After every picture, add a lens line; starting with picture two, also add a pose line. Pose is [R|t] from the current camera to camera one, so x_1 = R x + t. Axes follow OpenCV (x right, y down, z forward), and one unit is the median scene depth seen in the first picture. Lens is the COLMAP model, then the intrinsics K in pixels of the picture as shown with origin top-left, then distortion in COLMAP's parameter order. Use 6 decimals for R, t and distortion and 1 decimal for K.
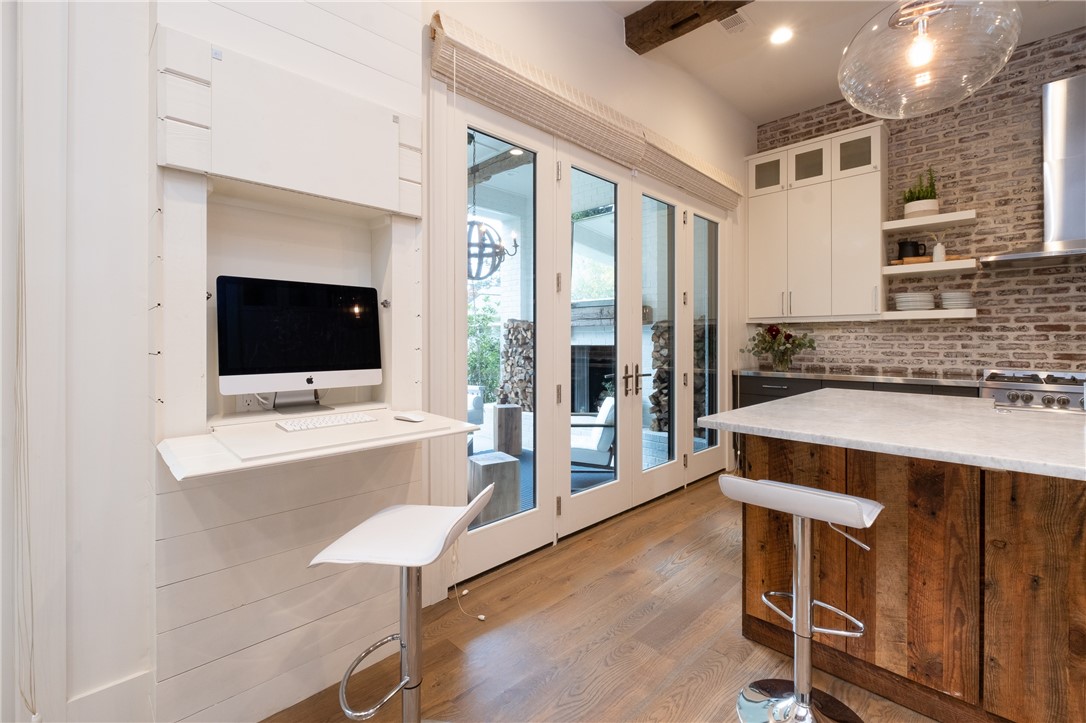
lens RADIAL K [[474.6, 0, 540.7], [0, 474.6, 340.1], [0, 0, 1]] dist [-0.010833, -0.001417]
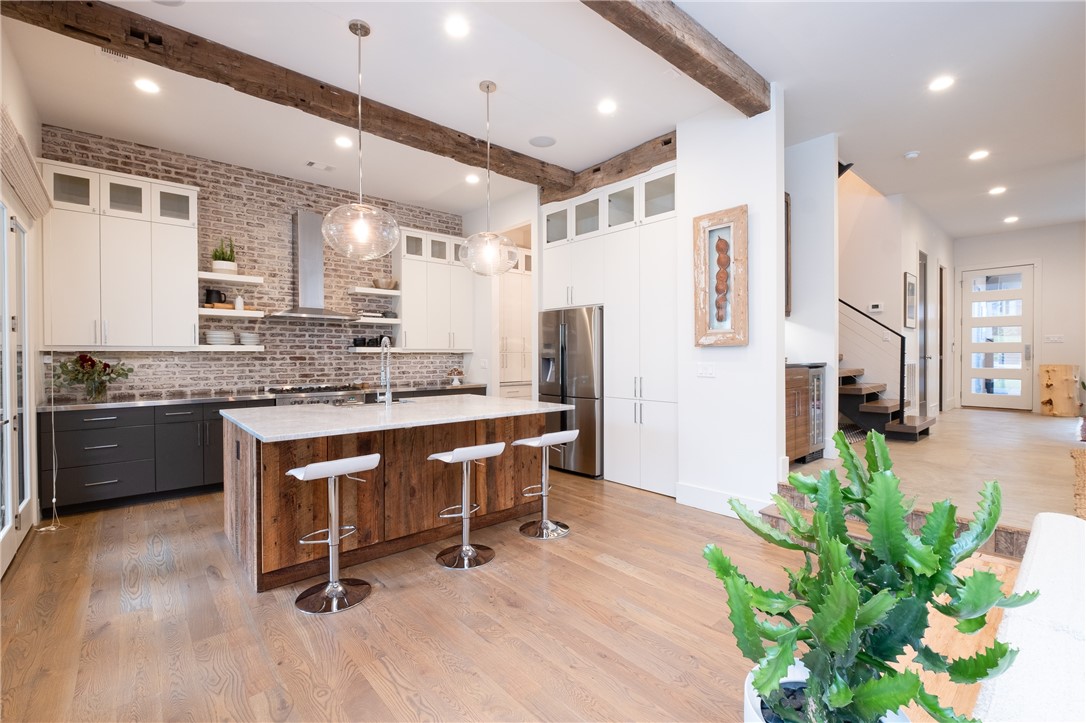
lens RADIAL K [[474.6, 0, 549.7], [0, 474.6, 356.4], [0, 0, 1]] dist [-0.010833, -0.001417]
pose [[0.038458, -0.005455, 0.999245, -0.481539], [0.001969, 0.999984, 0.005383, -0.036725], [-0.999258, 0.001760, 0.038468, 0.048499]]
